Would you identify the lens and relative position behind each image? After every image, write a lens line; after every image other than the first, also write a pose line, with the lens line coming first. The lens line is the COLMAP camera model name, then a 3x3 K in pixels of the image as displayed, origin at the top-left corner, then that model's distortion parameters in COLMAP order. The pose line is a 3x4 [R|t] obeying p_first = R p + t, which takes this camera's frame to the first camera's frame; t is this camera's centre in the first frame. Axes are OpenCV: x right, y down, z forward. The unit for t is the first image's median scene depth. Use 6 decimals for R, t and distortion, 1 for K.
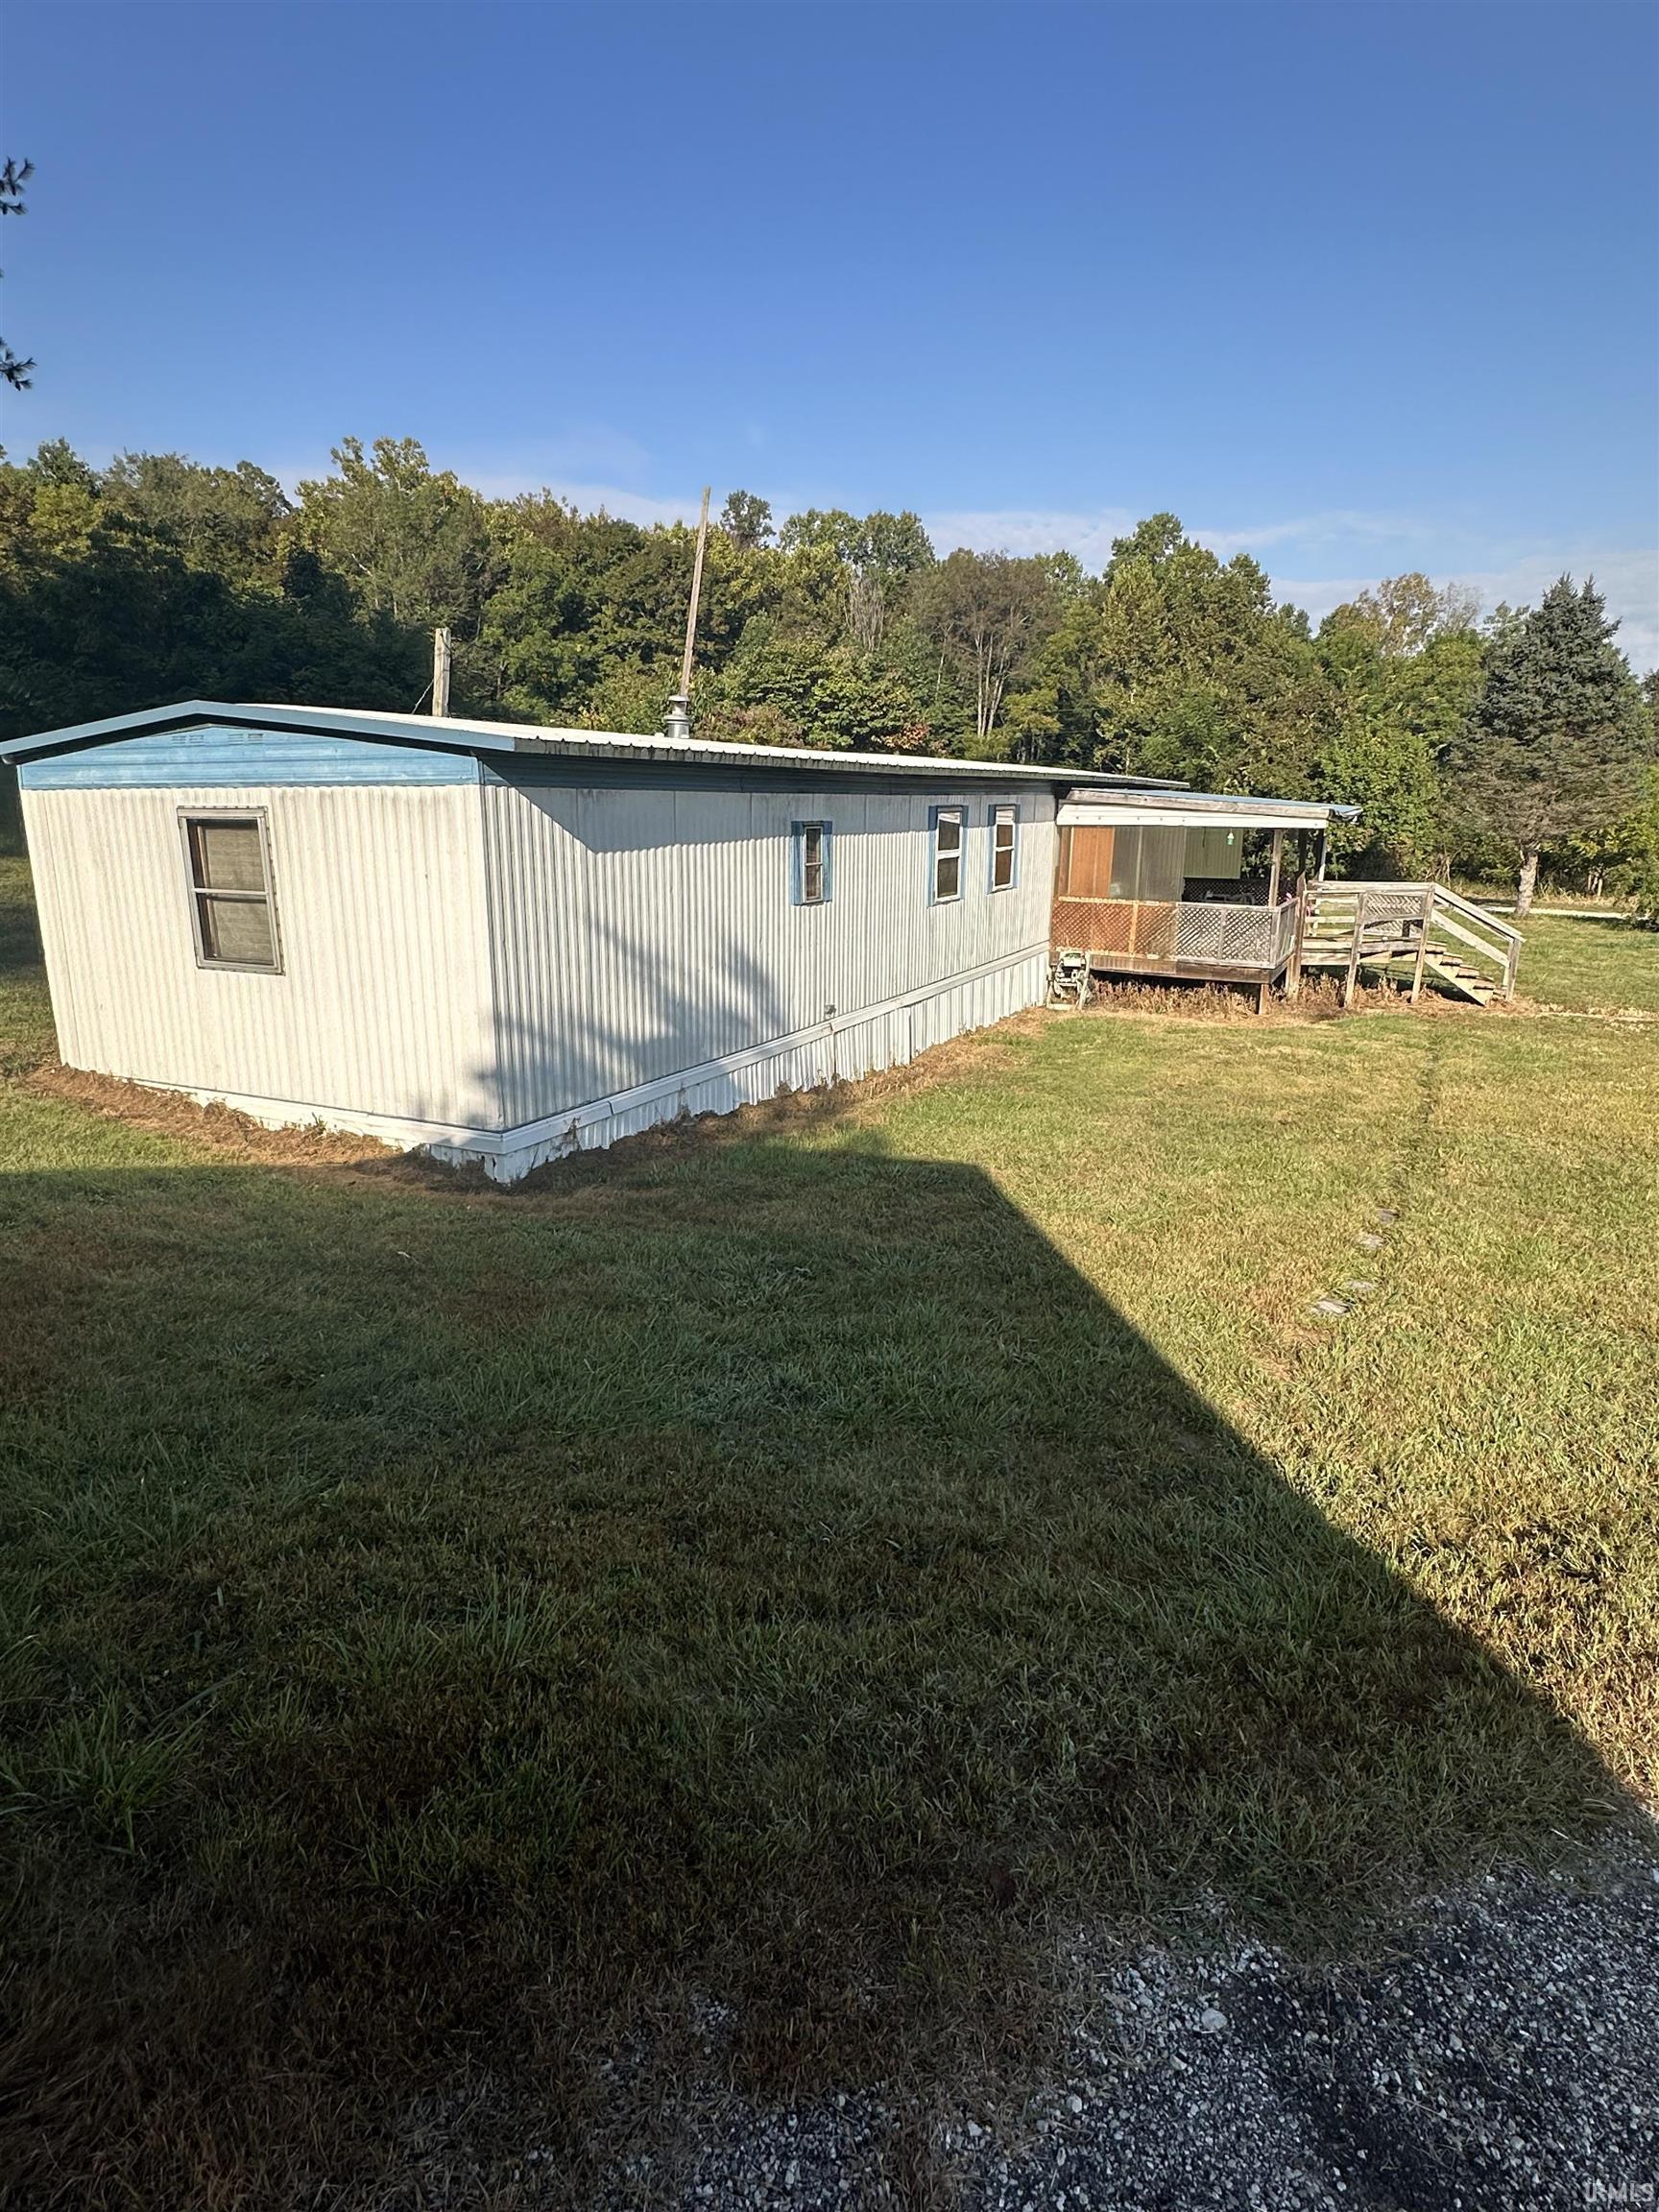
lens RADIAL K [[1218.4, 0, 829.5], [0, 1218.4, 1106.0], [0, 0, 1]] dist [-0.001906, 0.001308]
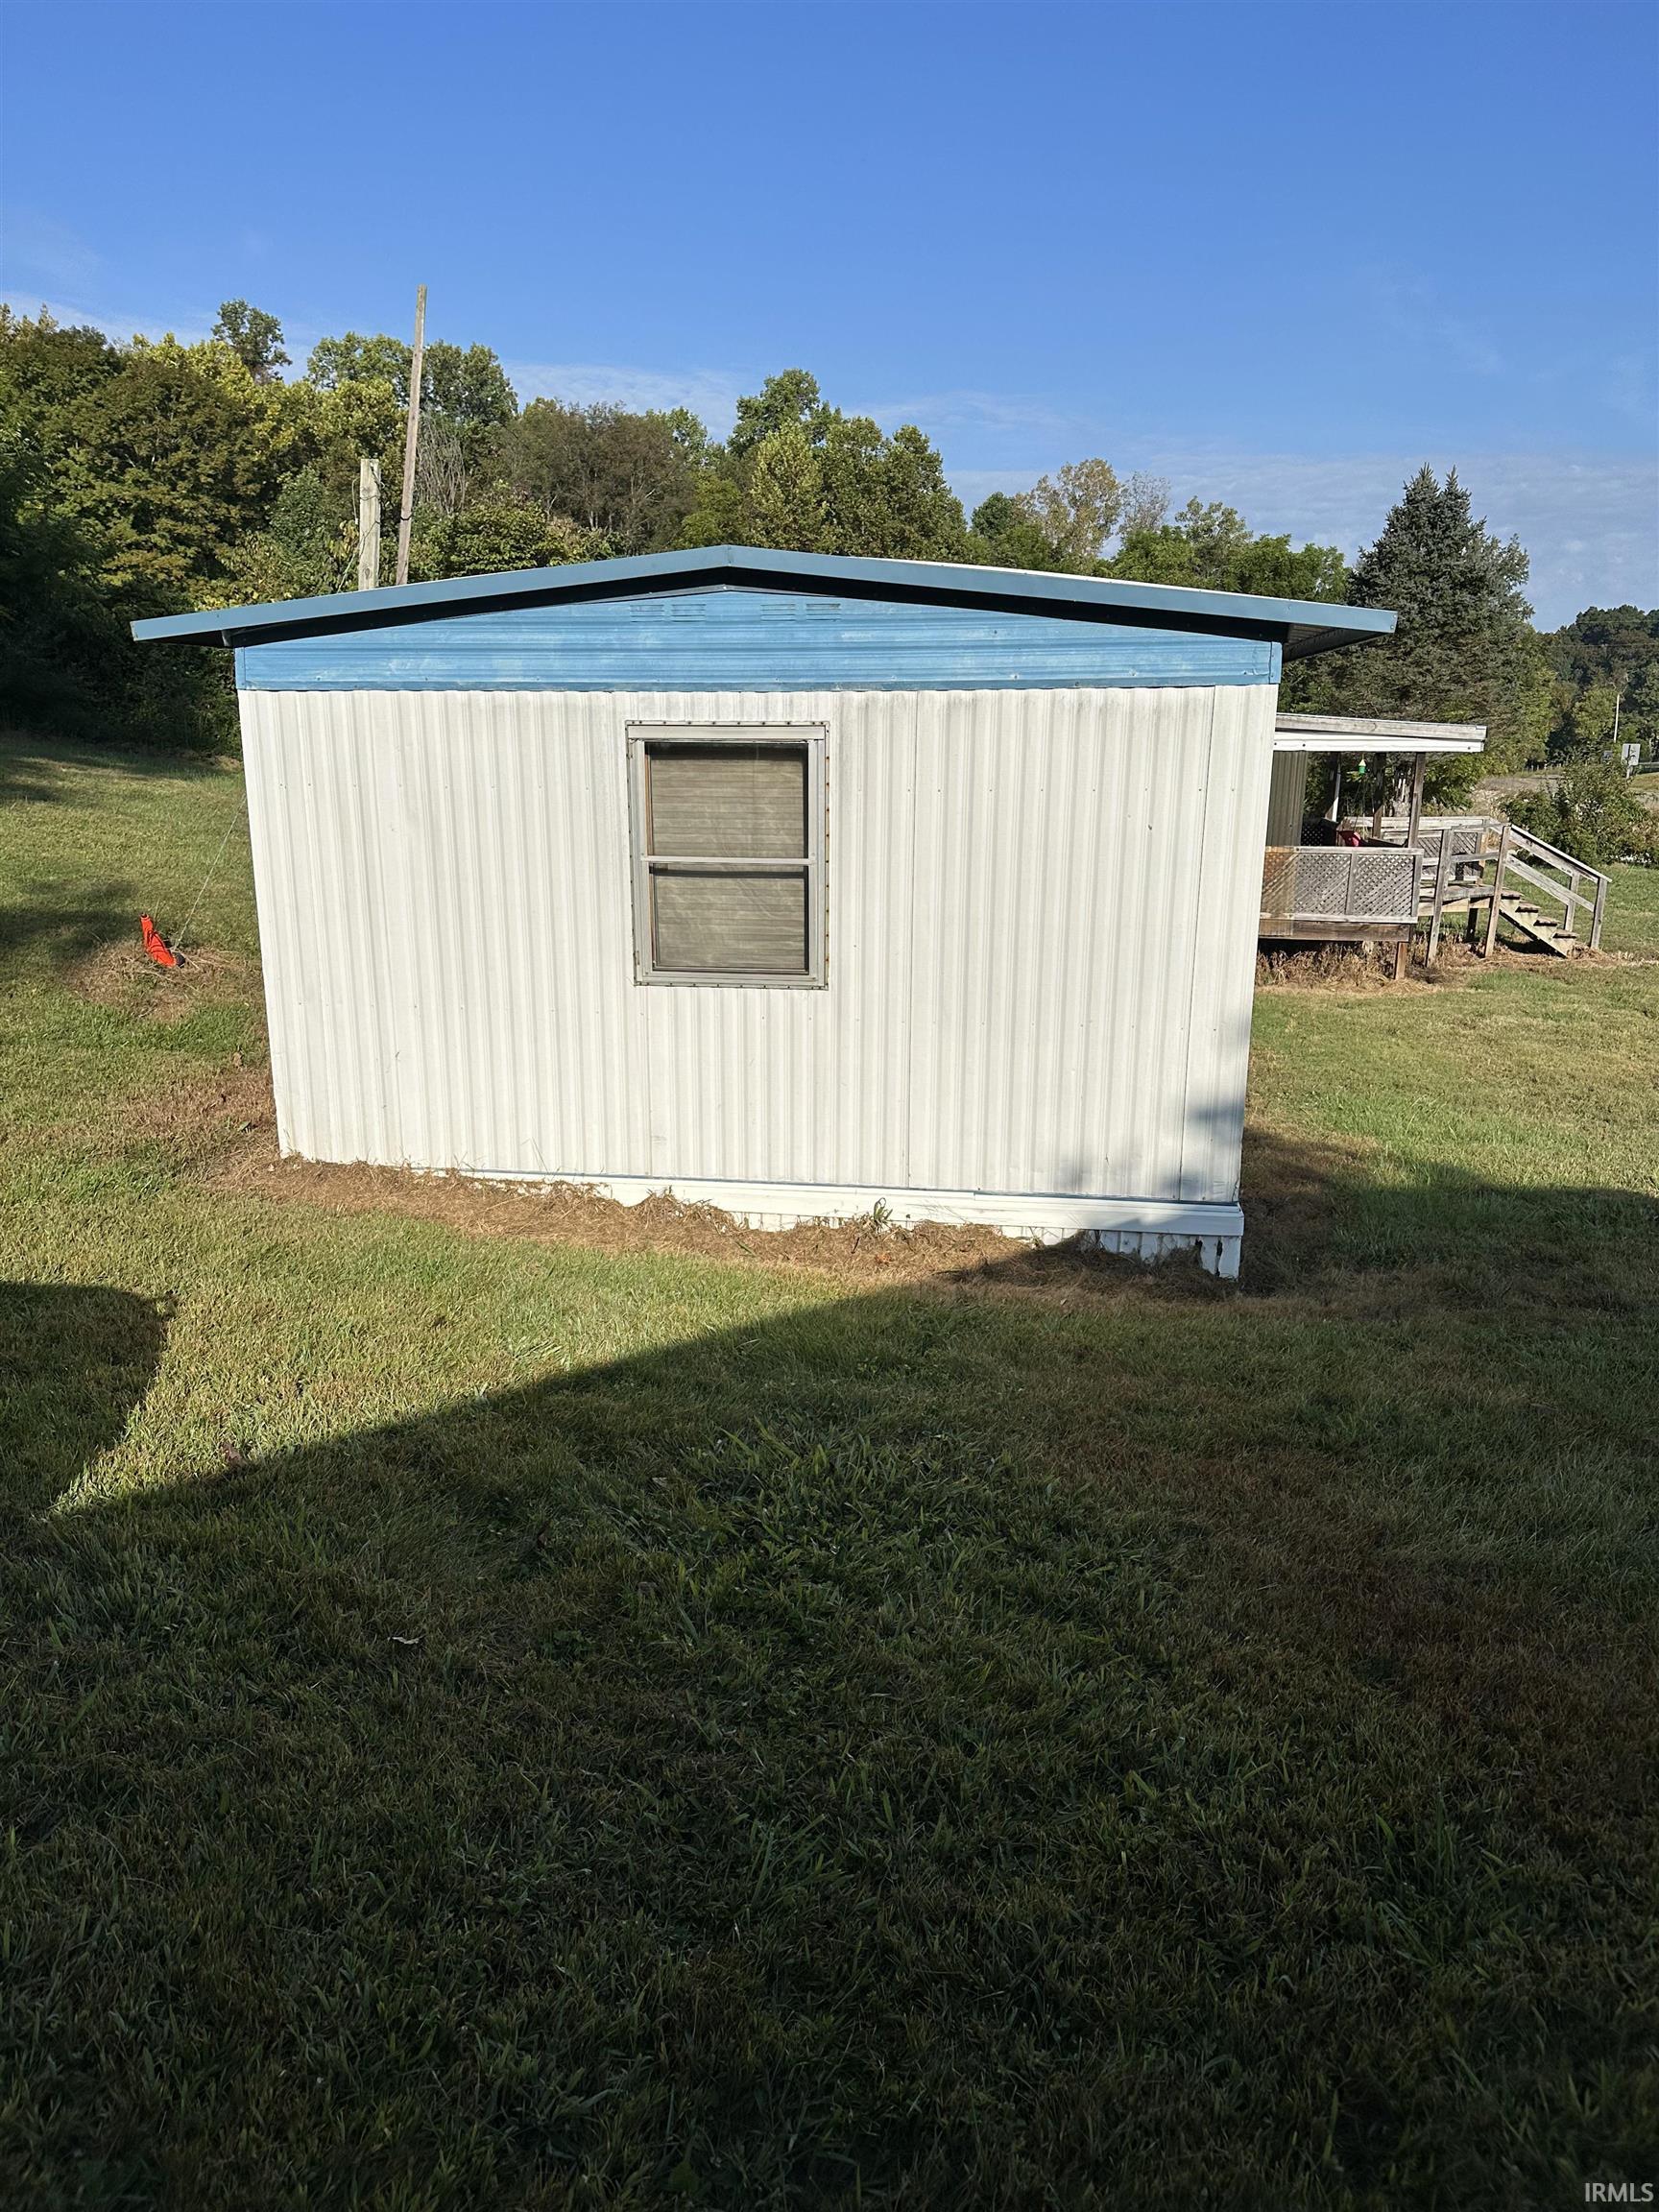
lens RADIAL K [[1538.6, 0, 829.5], [0, 1538.6, 1106.0], [0, 0, 1]] dist [0.047582, -0.067179]
pose [[0.955896, -0.070175, 0.285198, -0.282281], [0.071440, 0.997427, 0.005981, -0.020762], [-0.284884, 0.014657, 0.958450, 0.094953]]
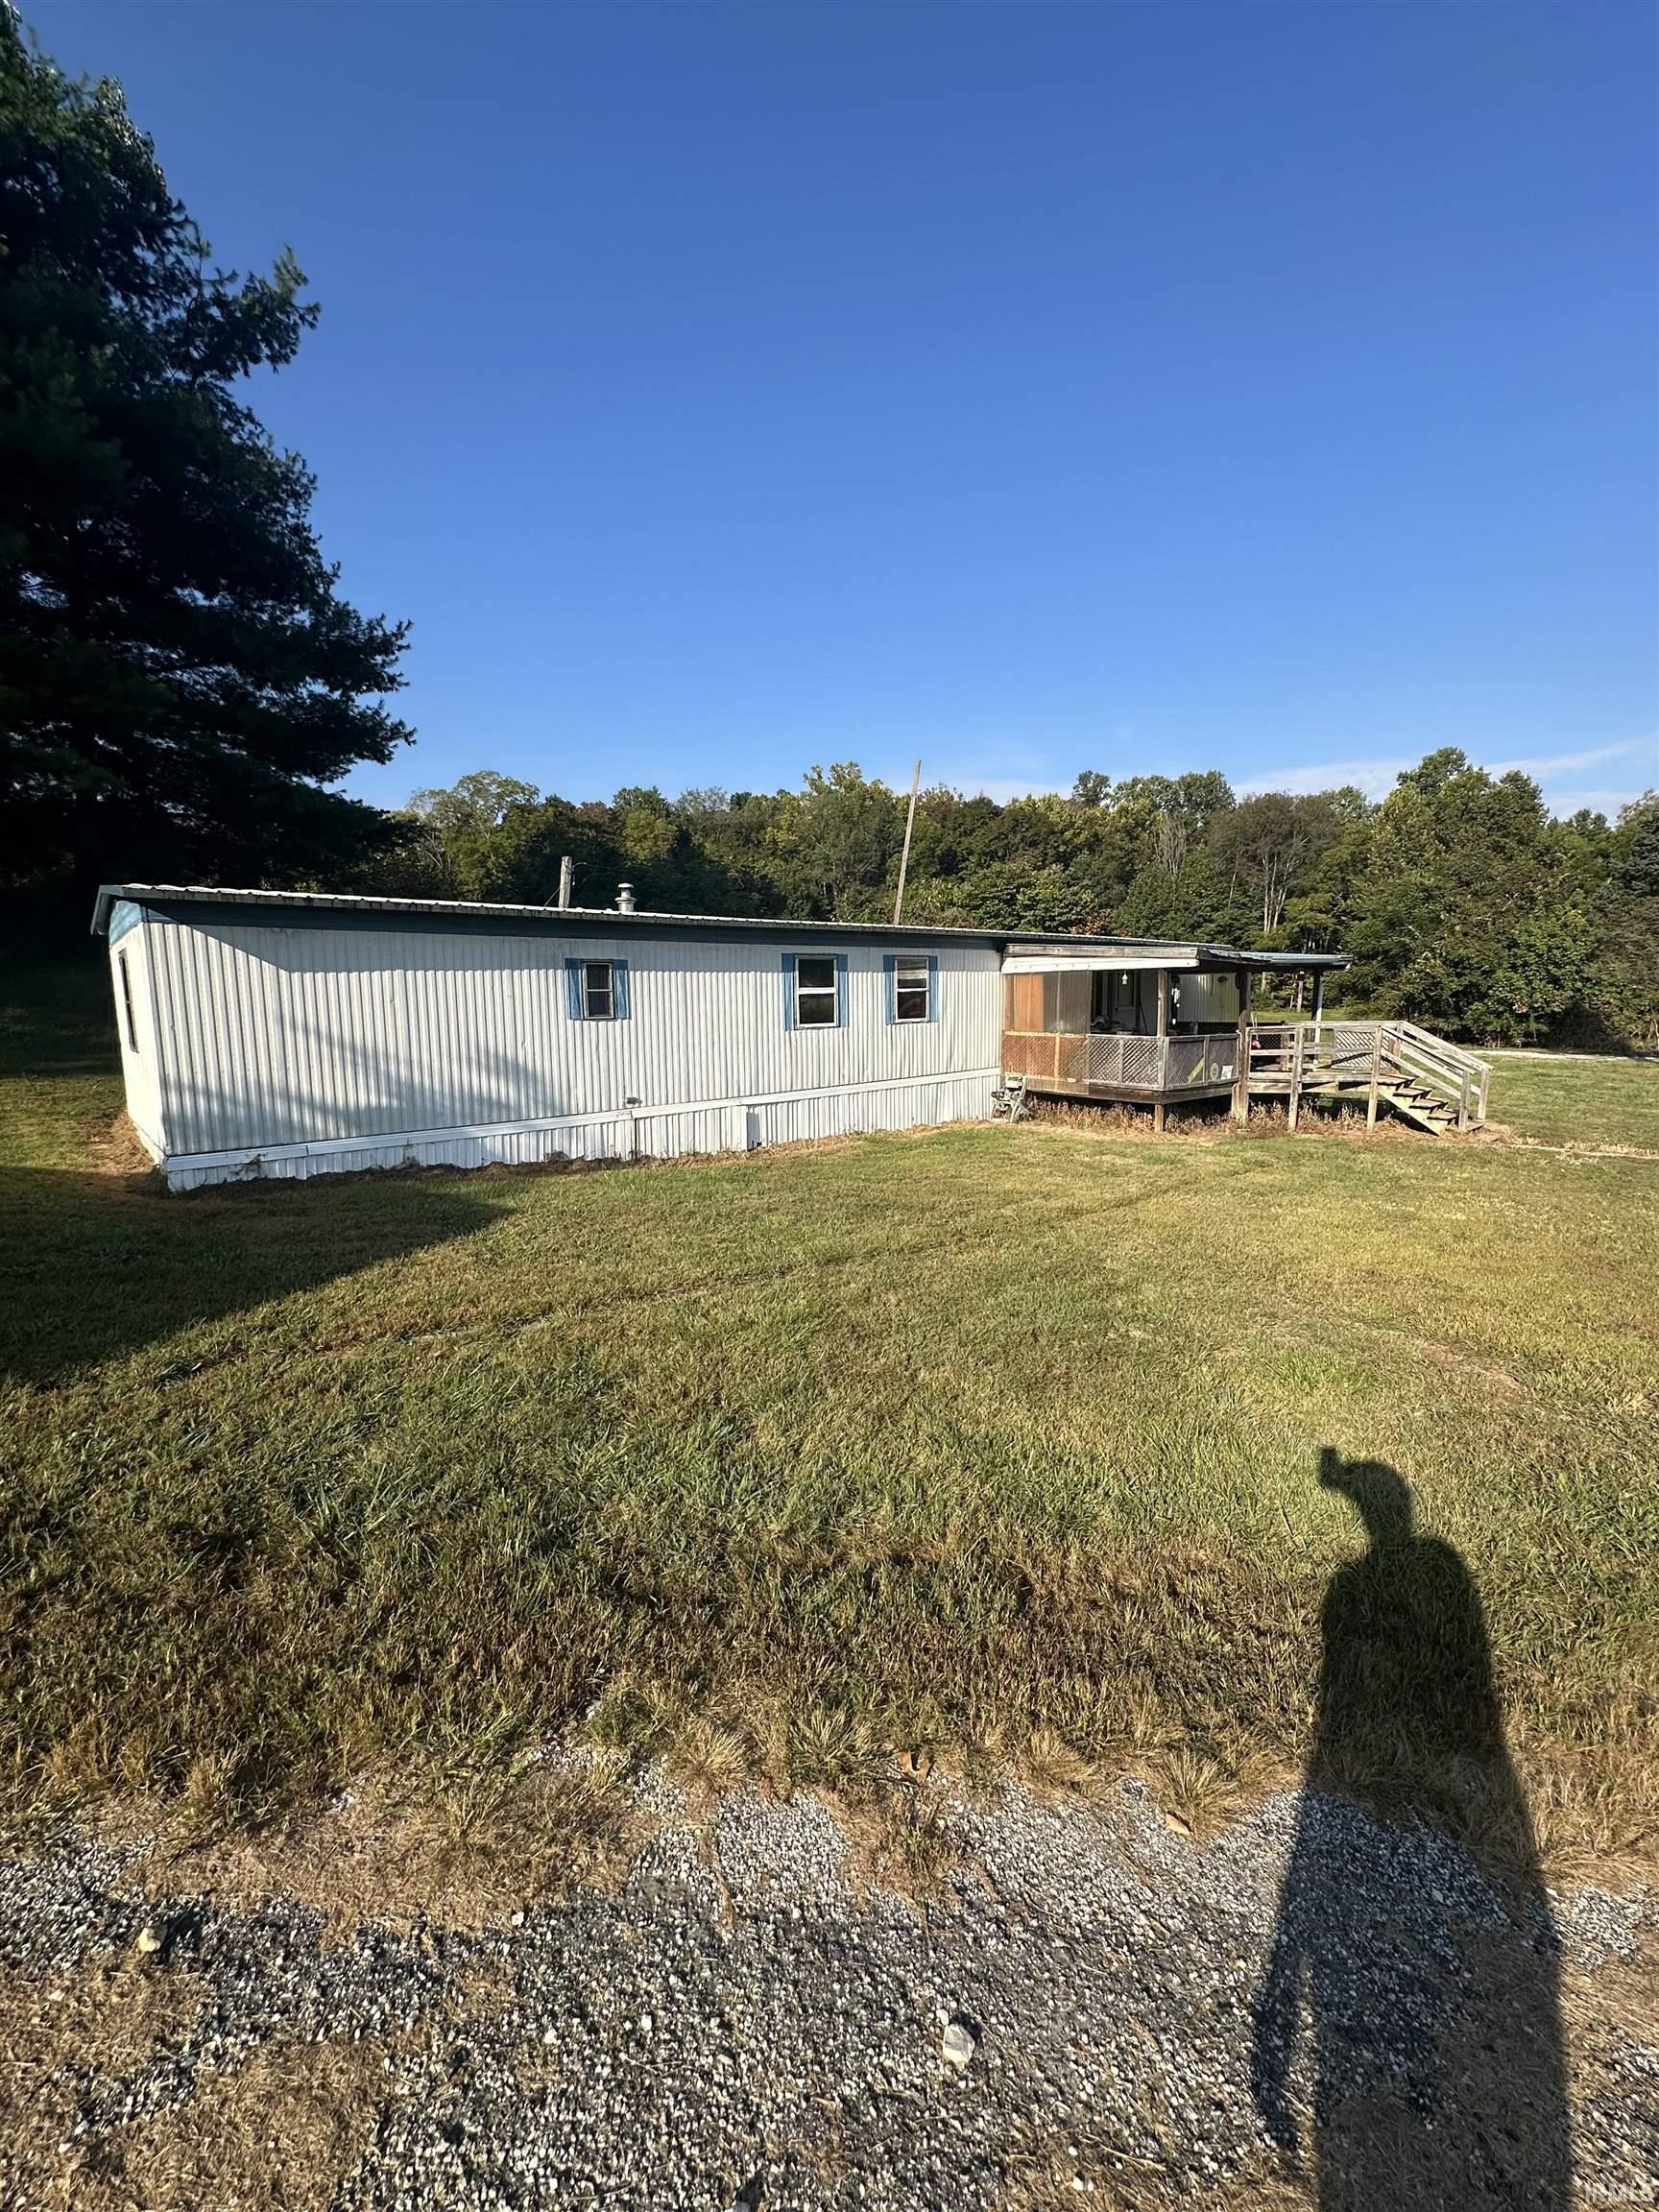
lens RADIAL K [[871.0, 0, 829.5], [0, 871.0, 1106.0], [0, 0, 1]] dist [-0.001845, -0.000102]
pose [[0.926204, 0.028107, -0.375972, 0.333942], [-0.071336, 0.992269, -0.101555, 0.004267], [0.370211, 0.120881, 0.921049, 0.126560]]
